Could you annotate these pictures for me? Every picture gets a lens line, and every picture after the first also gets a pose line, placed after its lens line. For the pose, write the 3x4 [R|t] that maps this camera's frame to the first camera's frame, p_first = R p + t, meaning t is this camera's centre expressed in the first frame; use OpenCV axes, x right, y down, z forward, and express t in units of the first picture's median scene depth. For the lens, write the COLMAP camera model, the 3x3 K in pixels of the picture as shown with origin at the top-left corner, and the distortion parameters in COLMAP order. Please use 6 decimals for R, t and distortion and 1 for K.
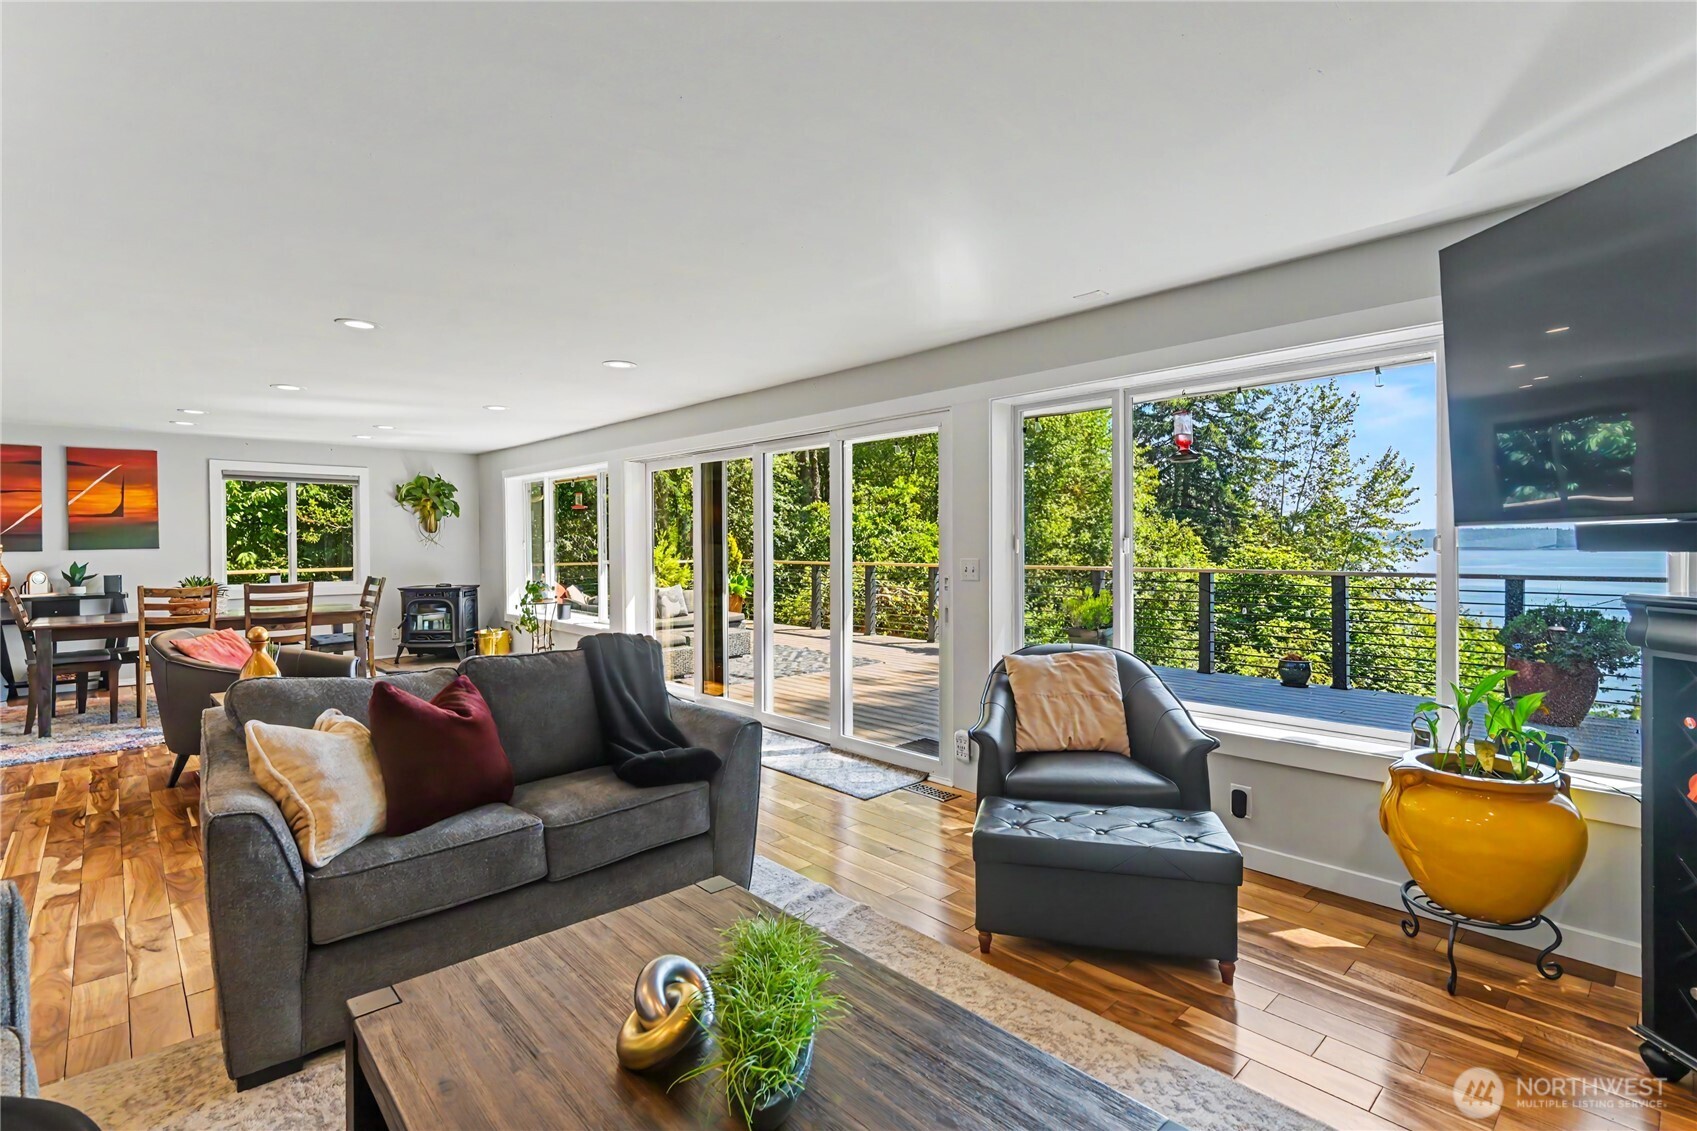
lens RADIAL K [[807.6, 0, 844.3], [0, 807.6, 550.9], [0, 0, 1]] dist [-0.000204, 0.000617]
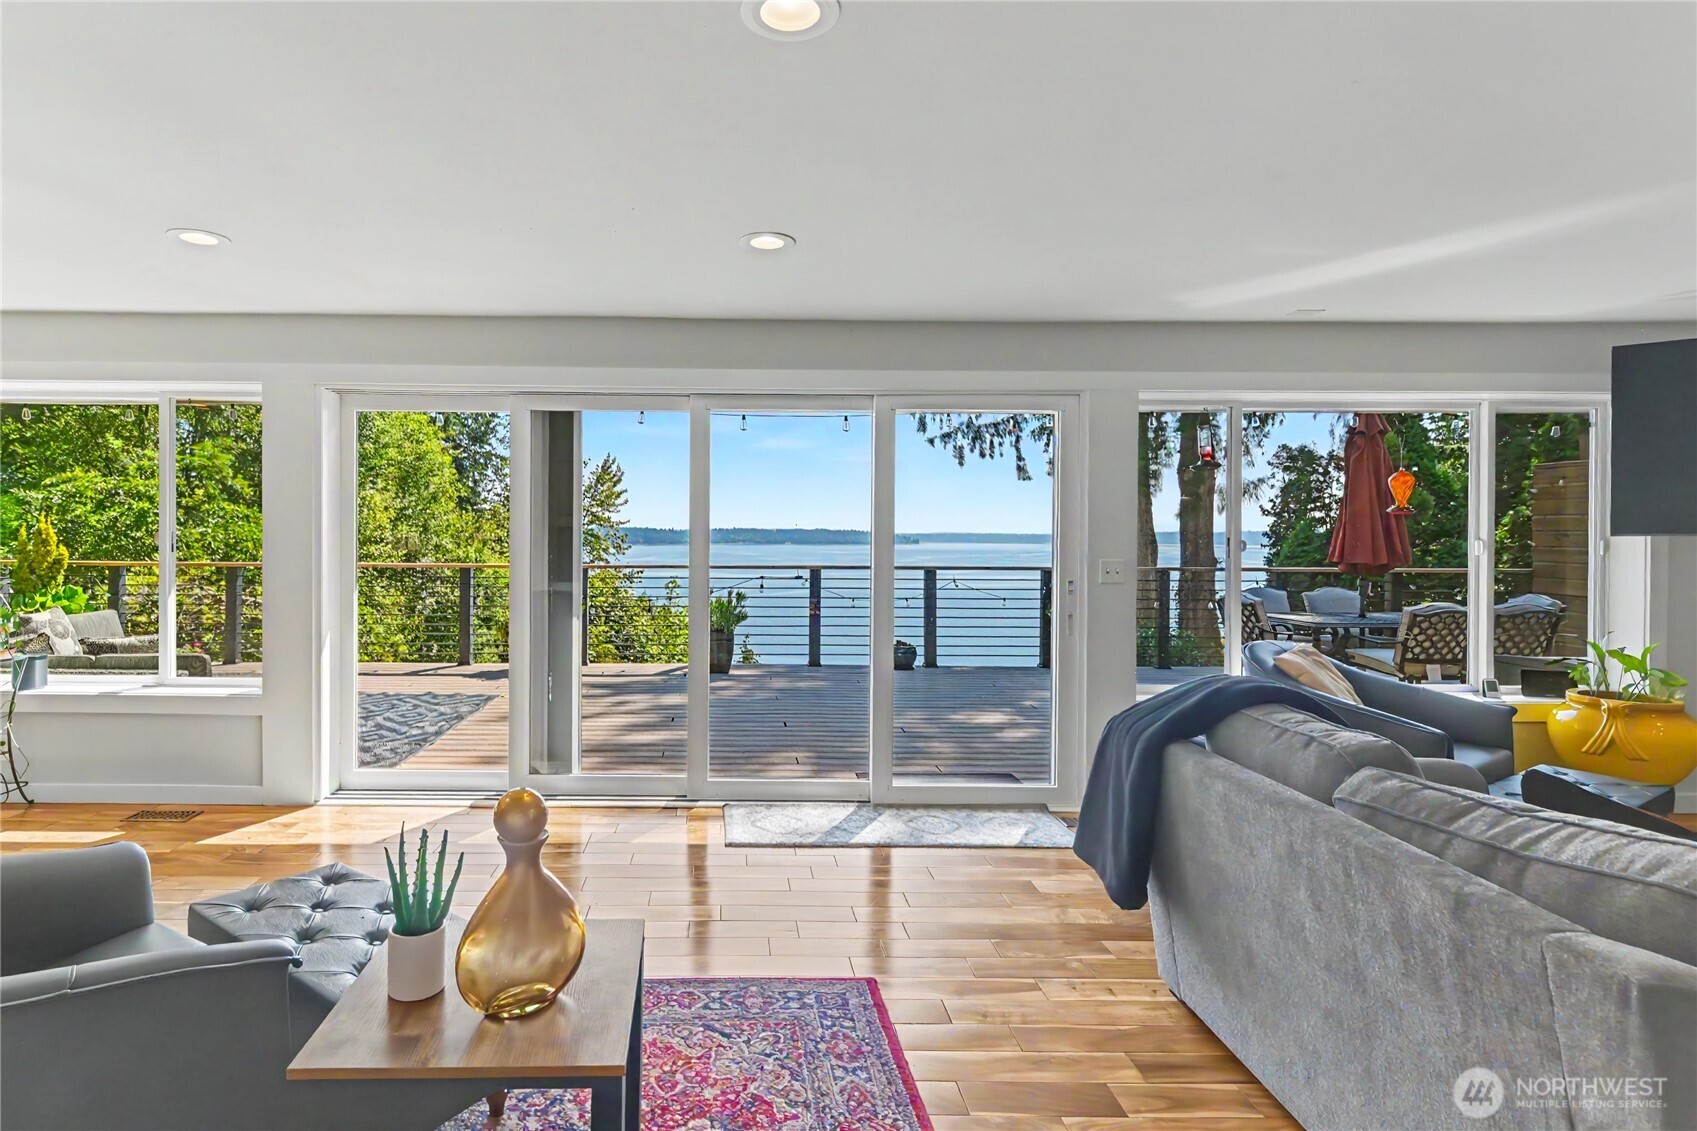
lens RADIAL K [[807.6, 0, 844.3], [0, 807.6, 550.9], [0, 0, 1]] dist [-0.000204, 0.000617]
pose [[0.681417, -0.001050, 0.731895, -0.330942], [-0.003117, 0.999986, 0.004337, -0.002301], [-0.731889, -0.005236, 0.681404, 0.268146]]
